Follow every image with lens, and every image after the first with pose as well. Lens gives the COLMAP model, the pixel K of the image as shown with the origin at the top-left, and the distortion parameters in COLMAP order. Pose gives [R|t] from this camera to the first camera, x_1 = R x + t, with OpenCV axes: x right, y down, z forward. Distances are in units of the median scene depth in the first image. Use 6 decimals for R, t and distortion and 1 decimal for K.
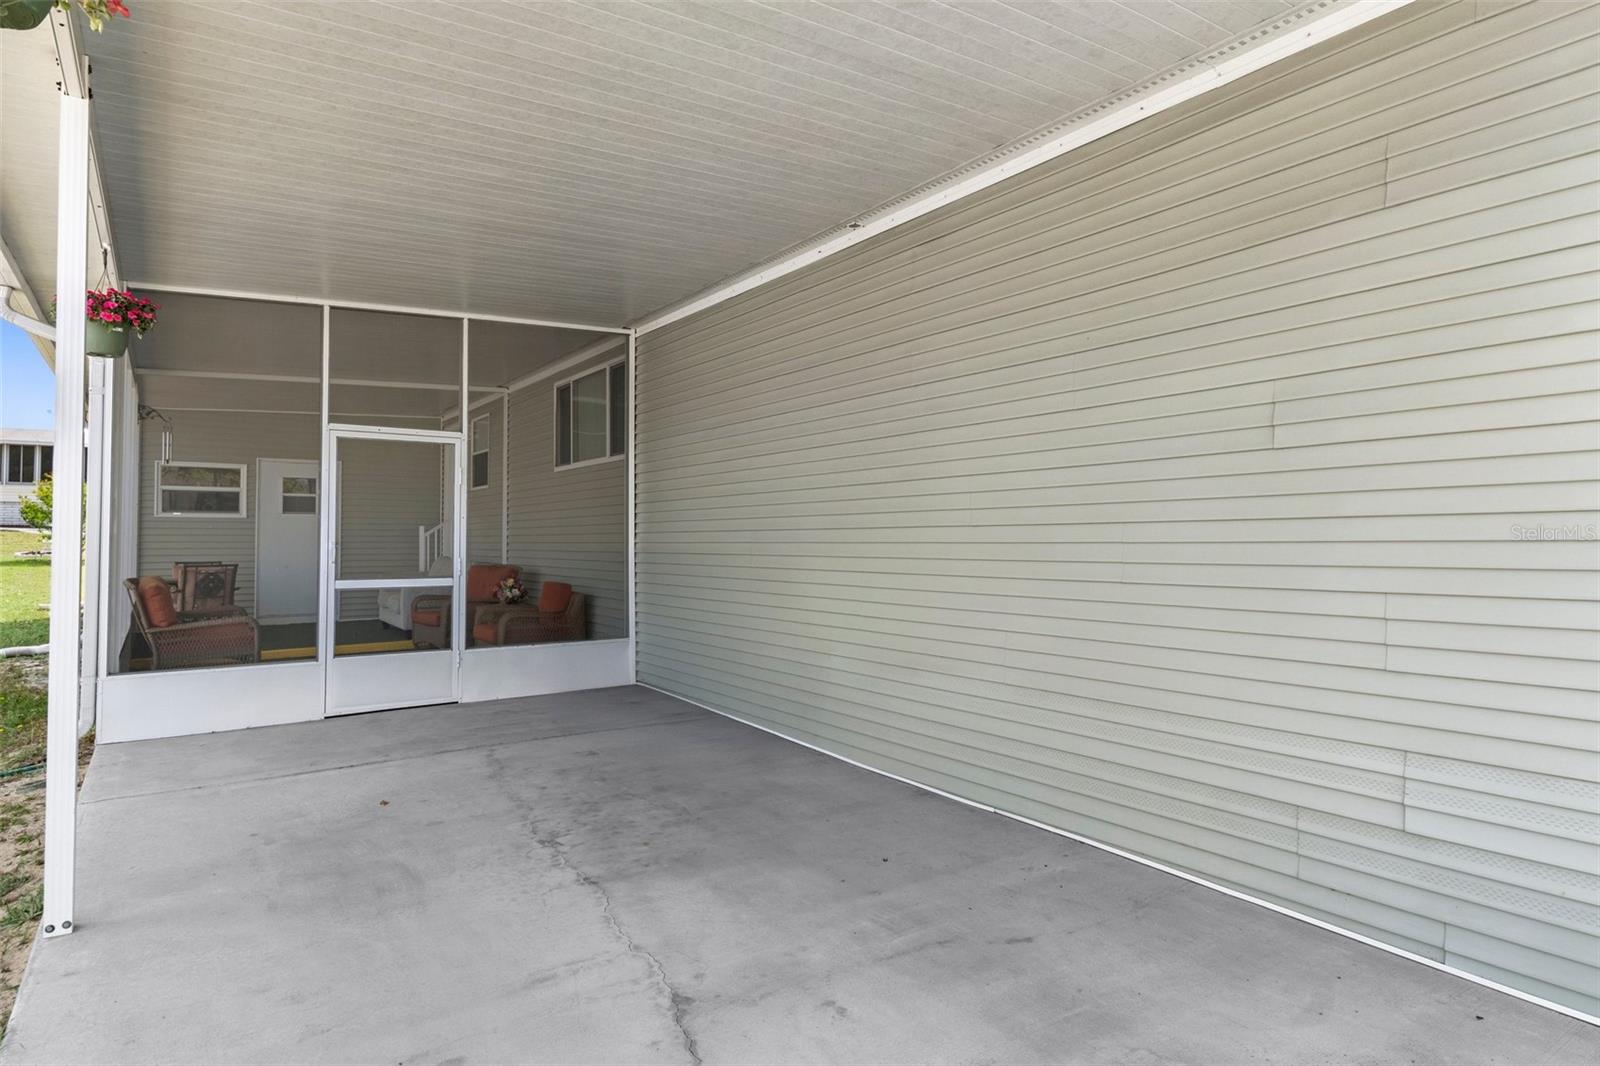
lens RADIAL K [[886.8, 0, 798.1], [0, 886.8, 525.9], [0, 0, 1]] dist [-0.004519, -0.000273]
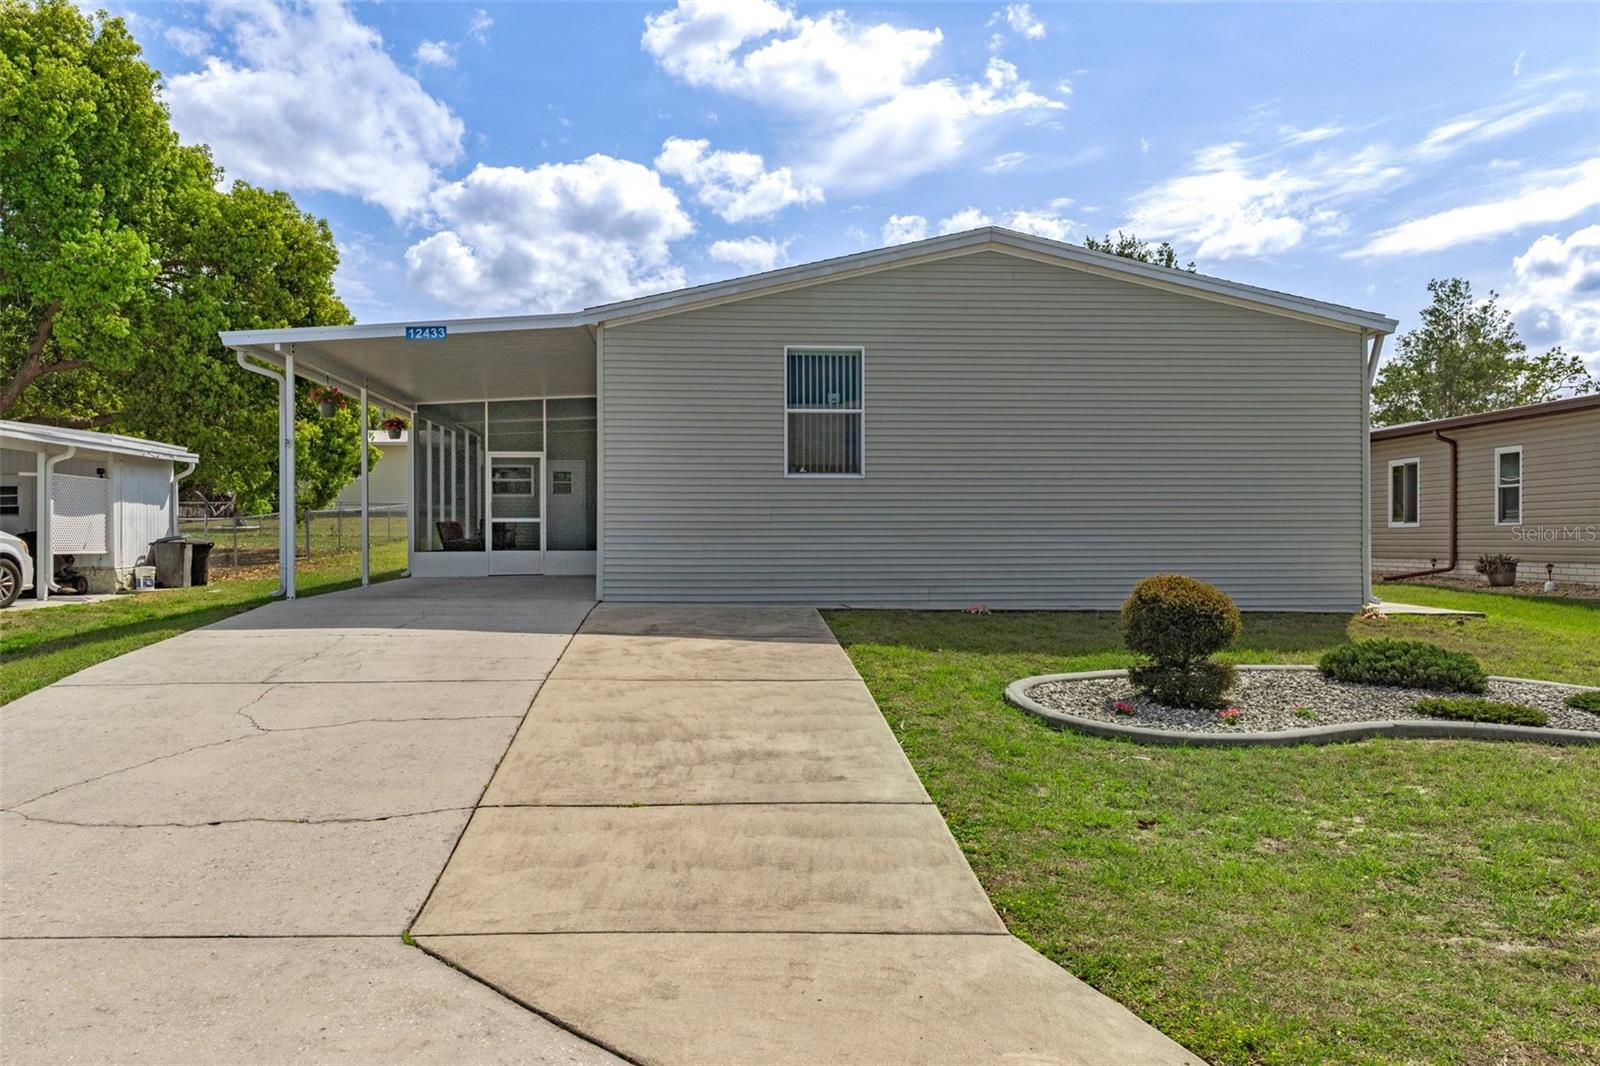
lens RADIAL K [[1360.0, 0, 800.2], [0, 1360.0, 538.7], [0, 0, 1]] dist [0.012372, 0.006065]
pose [[0.847306, -0.003846, -0.531091, 1.873226], [0.010502, 0.999900, 0.009513, 0.081391], [0.531001, -0.013638, 0.847262, -1.456167]]
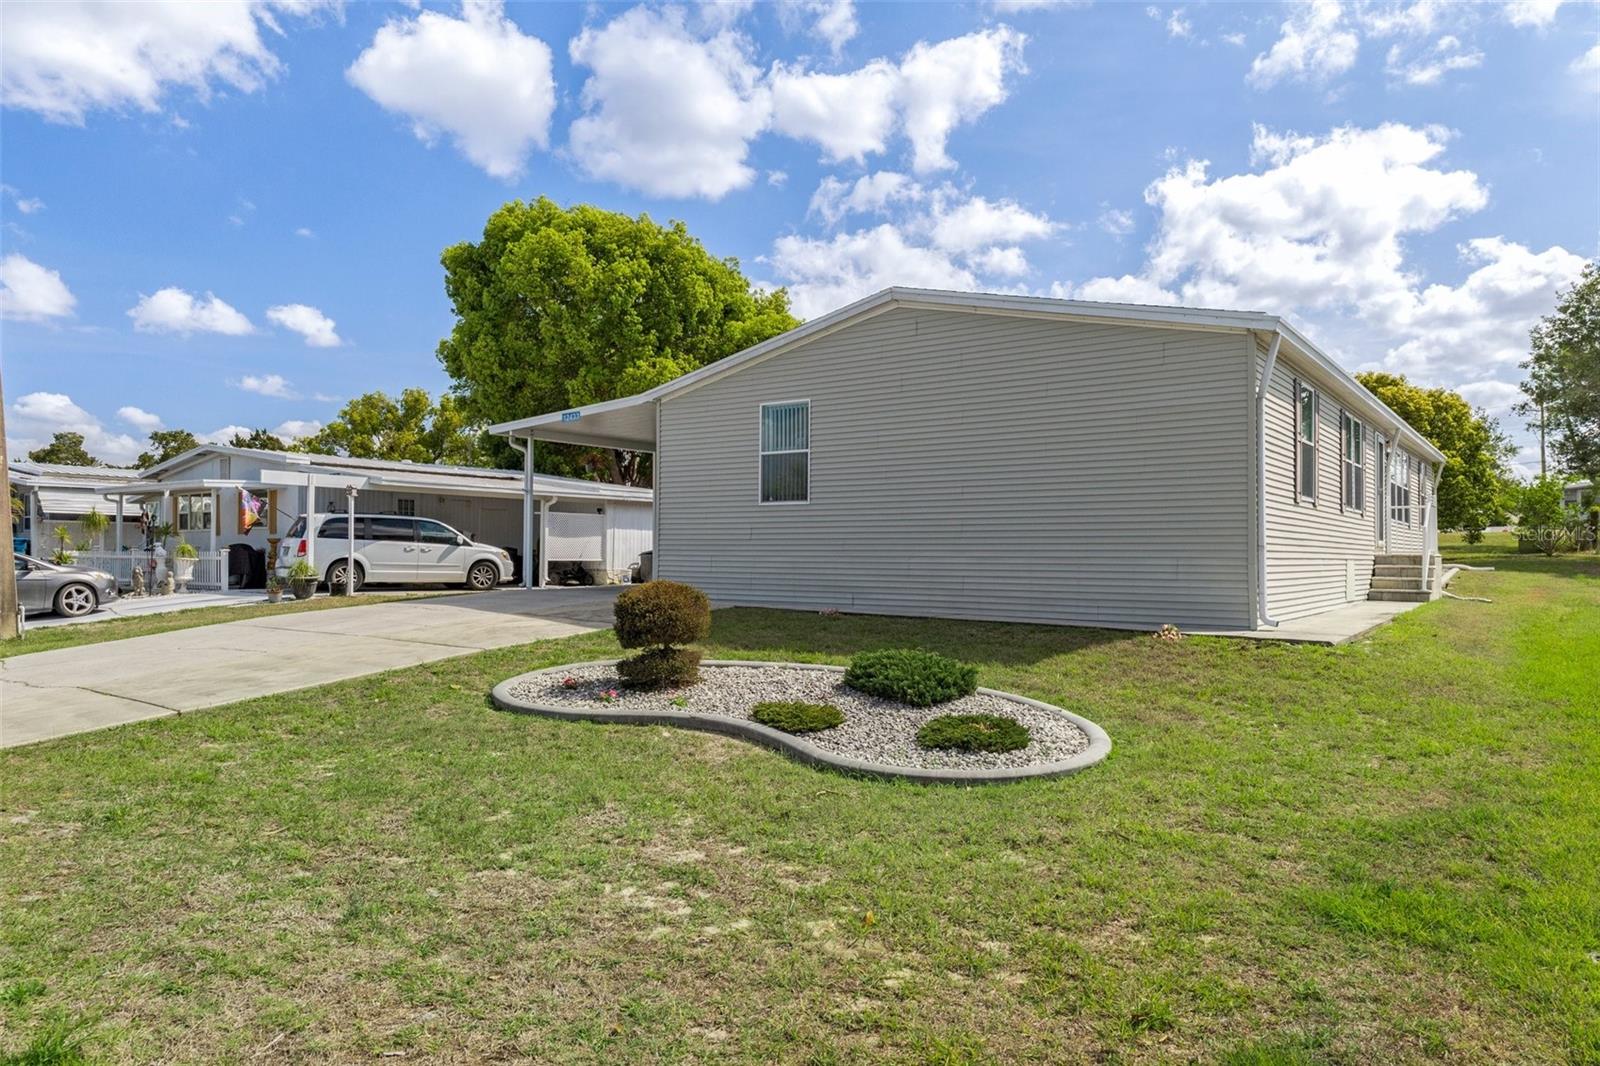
lens RADIAL K [[1045.8, 0, 799.0], [0, 1045.8, 534.0], [0, 0, 1]] dist [-0.000720, -0.000042]
pose [[0.345464, -0.018873, -0.938242, 2.798571], [0.007952, 0.999821, -0.017184, 0.102906], [0.938398, -0.001524, 0.345552, -0.222395]]
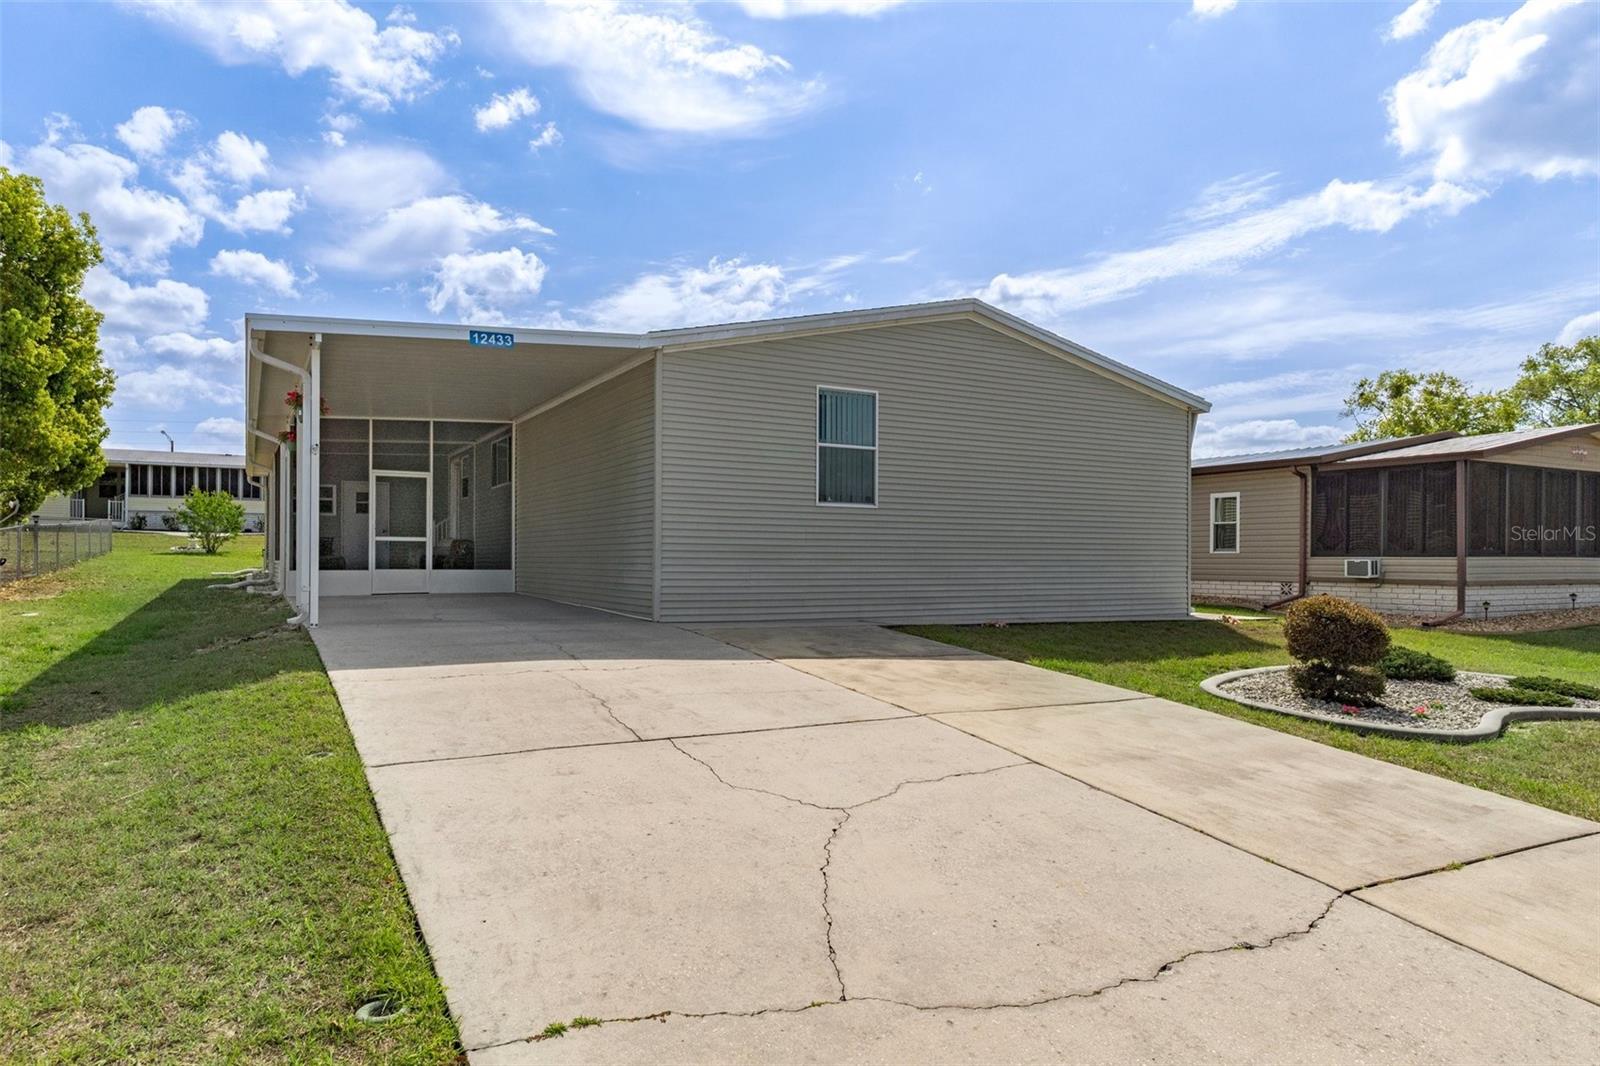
lens RADIAL K [[995.2, 0, 810.4], [0, 995.2, 559.1], [0, 0, 1]] dist [0.017998, -0.000277]
pose [[0.994175, 0.003785, -0.107714, 0.815039], [-0.002112, 0.999876, 0.015634, 0.069507], [0.107760, -0.015316, 0.994059, -1.351757]]
